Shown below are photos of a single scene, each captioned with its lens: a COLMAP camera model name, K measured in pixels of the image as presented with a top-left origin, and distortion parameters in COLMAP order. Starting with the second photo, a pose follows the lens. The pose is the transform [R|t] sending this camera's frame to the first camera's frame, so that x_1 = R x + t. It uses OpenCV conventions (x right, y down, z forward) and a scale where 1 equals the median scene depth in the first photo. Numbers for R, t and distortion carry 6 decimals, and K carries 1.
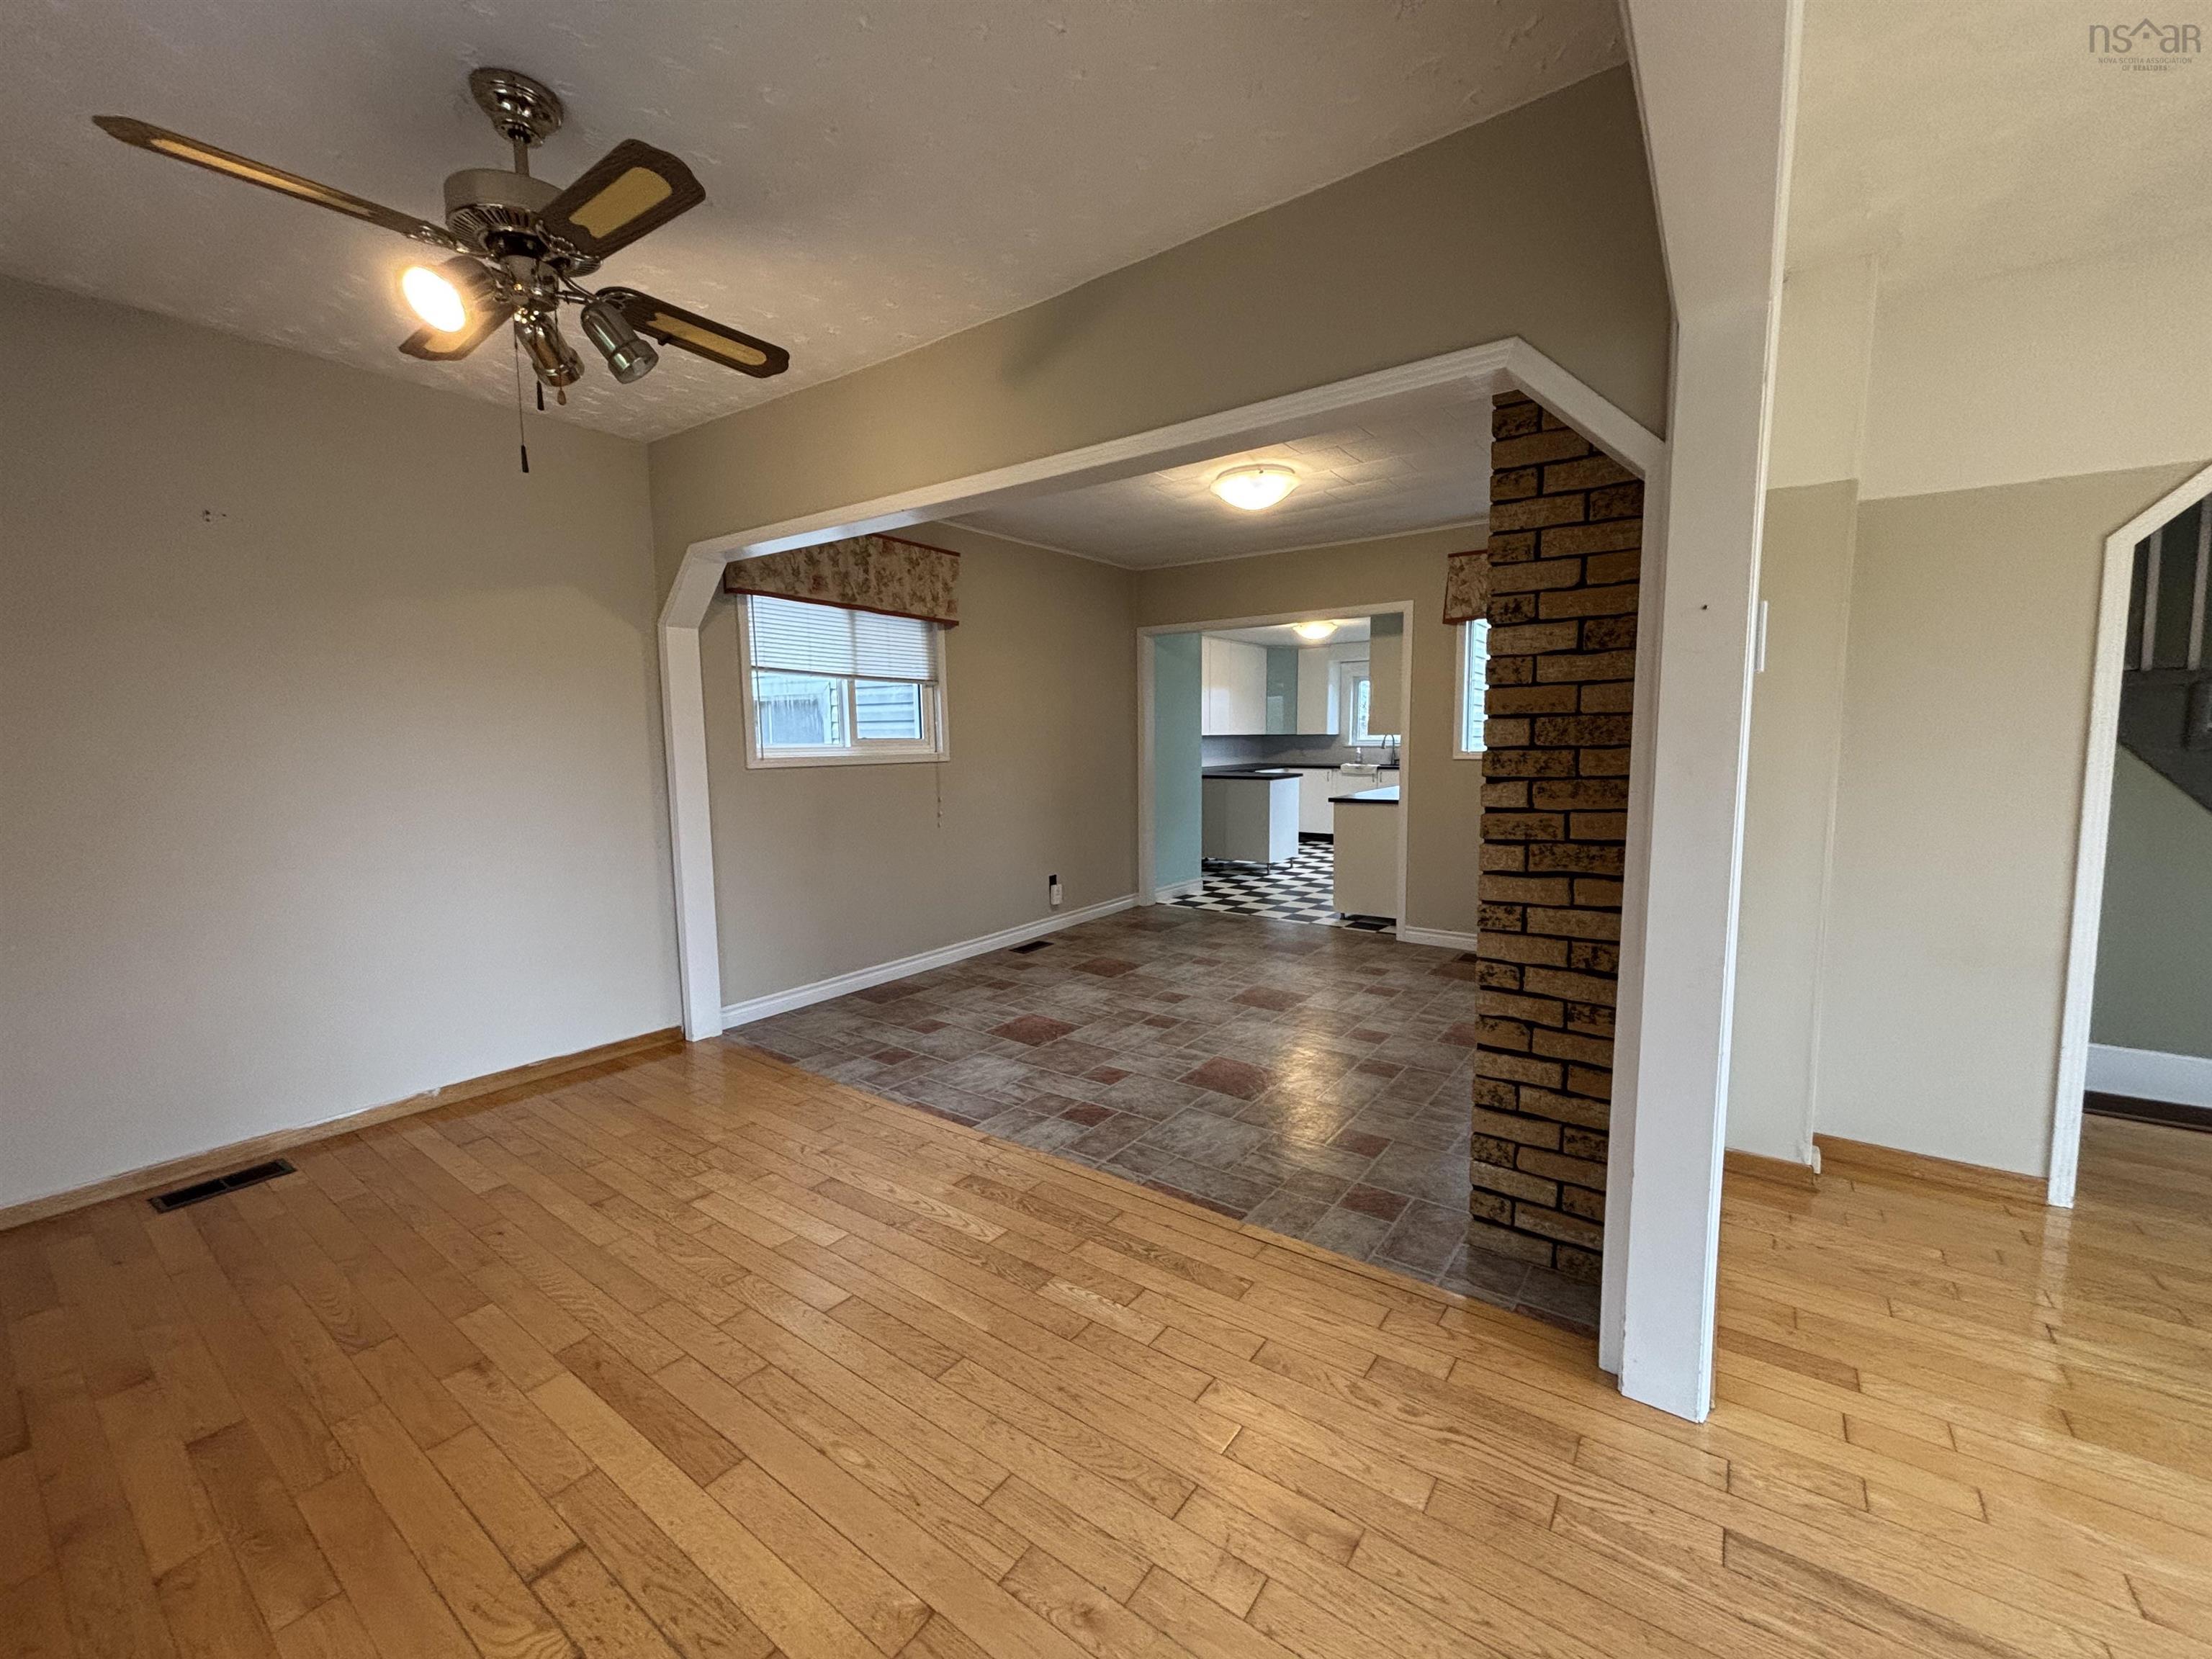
lens RADIAL K [[892.4, 0, 1112.9], [0, 892.4, 826.8], [0, 0, 1]] dist [-0.000171, -0.000087]
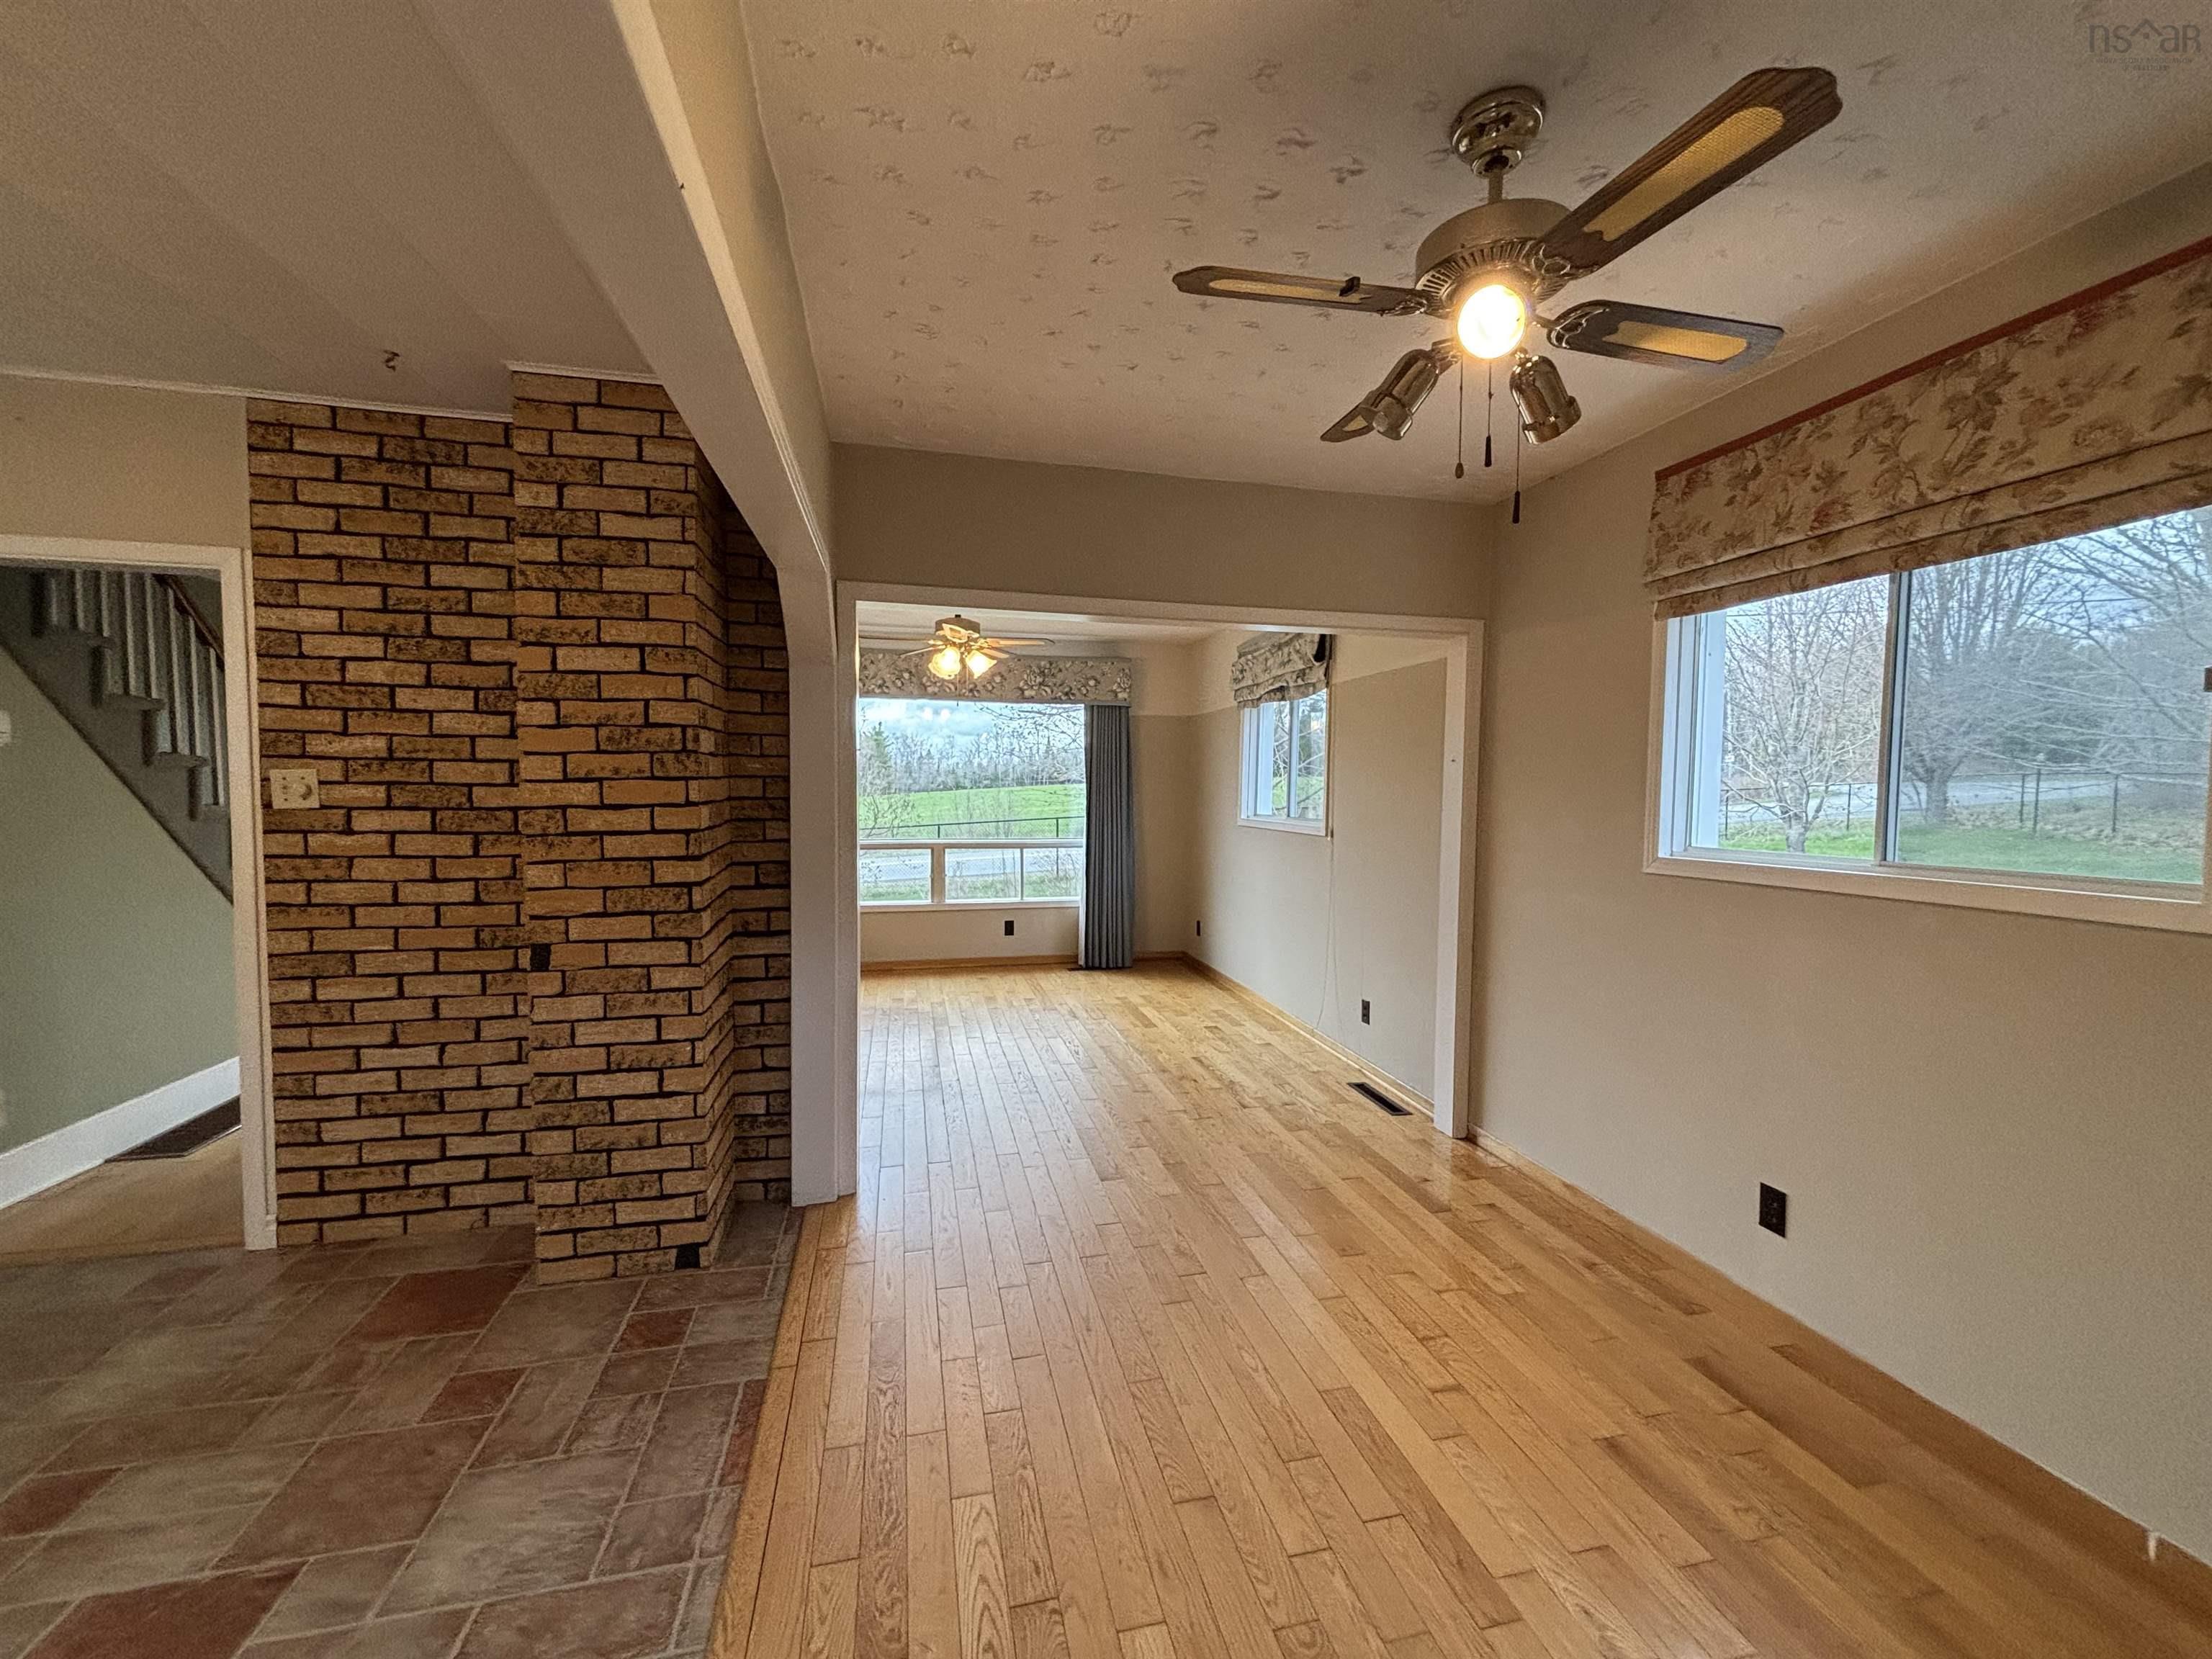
lens RADIAL K [[892.4, 0, 1103.3], [0, 892.4, 826.9], [0, 0, 1]] dist [-0.000171, -0.000087]
pose [[-0.753990, -0.030872, 0.656160, -0.730502], [0.064676, 0.990553, 0.120923, -0.197274], [-0.653694, 0.133612, -0.744870, 1.507128]]
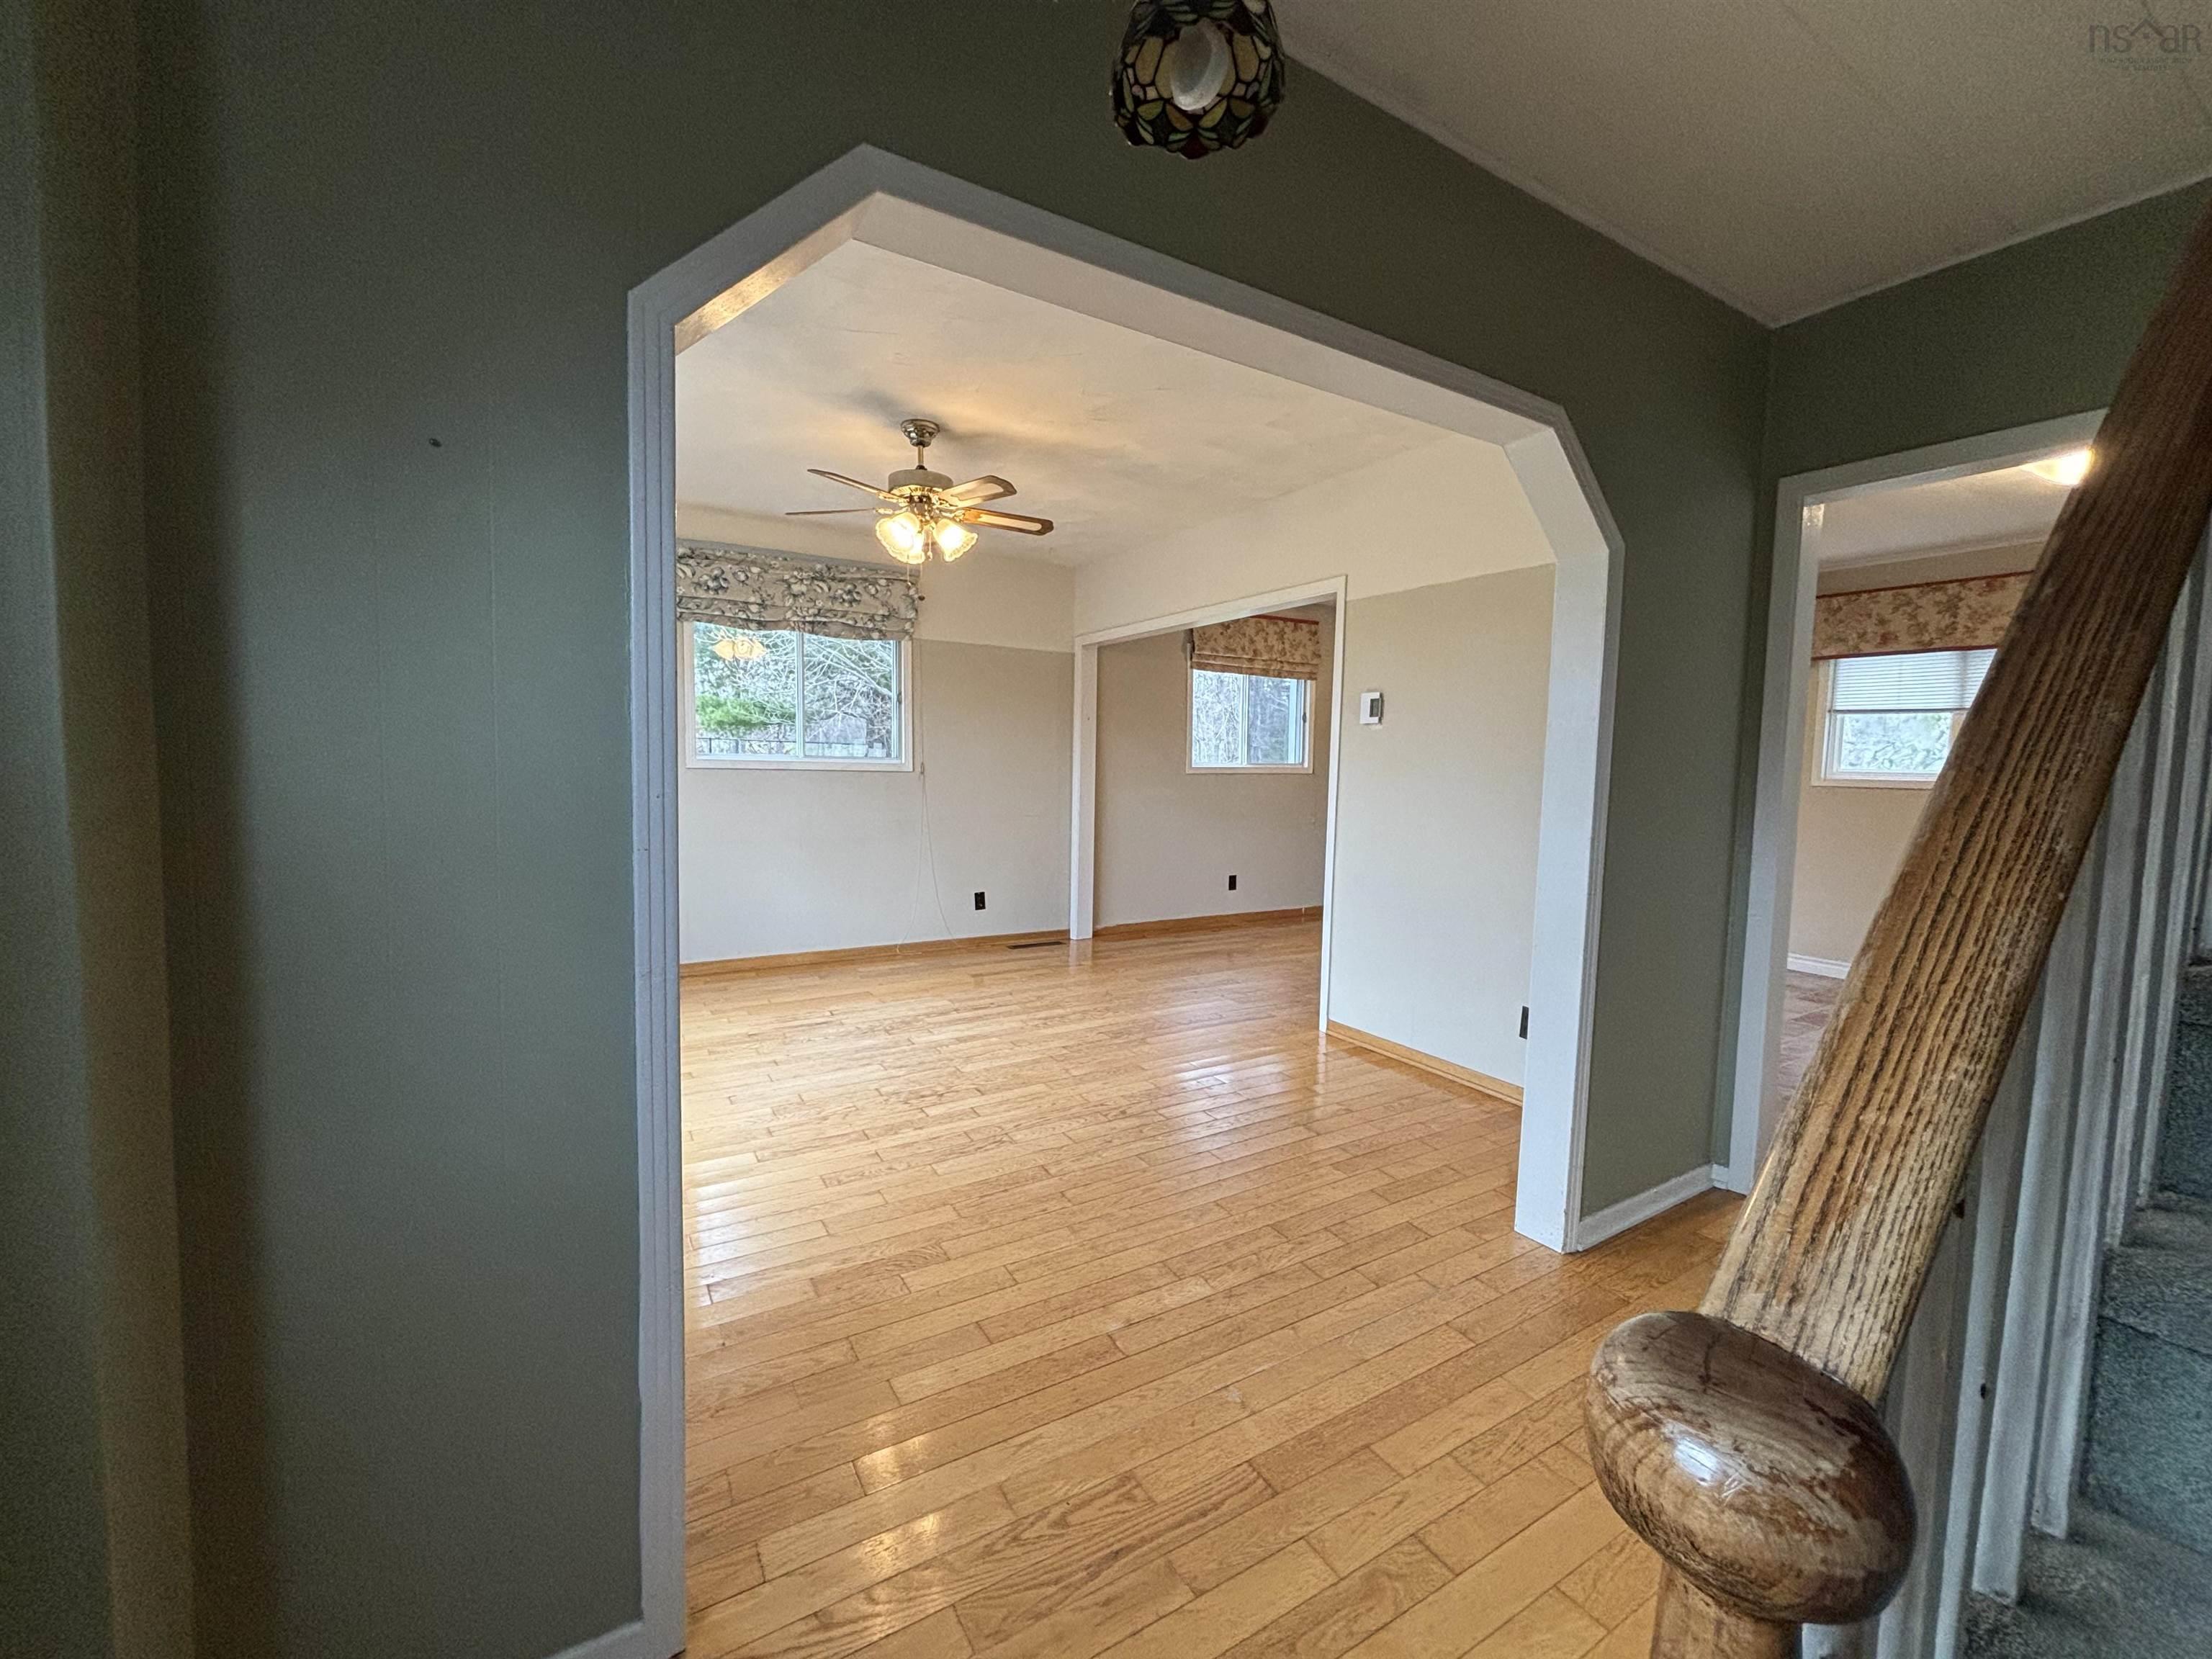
lens RADIAL K [[892.4, 0, 1116.2], [0, 892.4, 814.0], [0, 0, 1]] dist [-0.000171, -0.000087]
pose [[-0.383147, 0.055148, -0.922040, 2.382427], [-0.114155, 0.987736, 0.106514, -0.088738], [0.916606, 0.146066, -0.372153, 1.006805]]
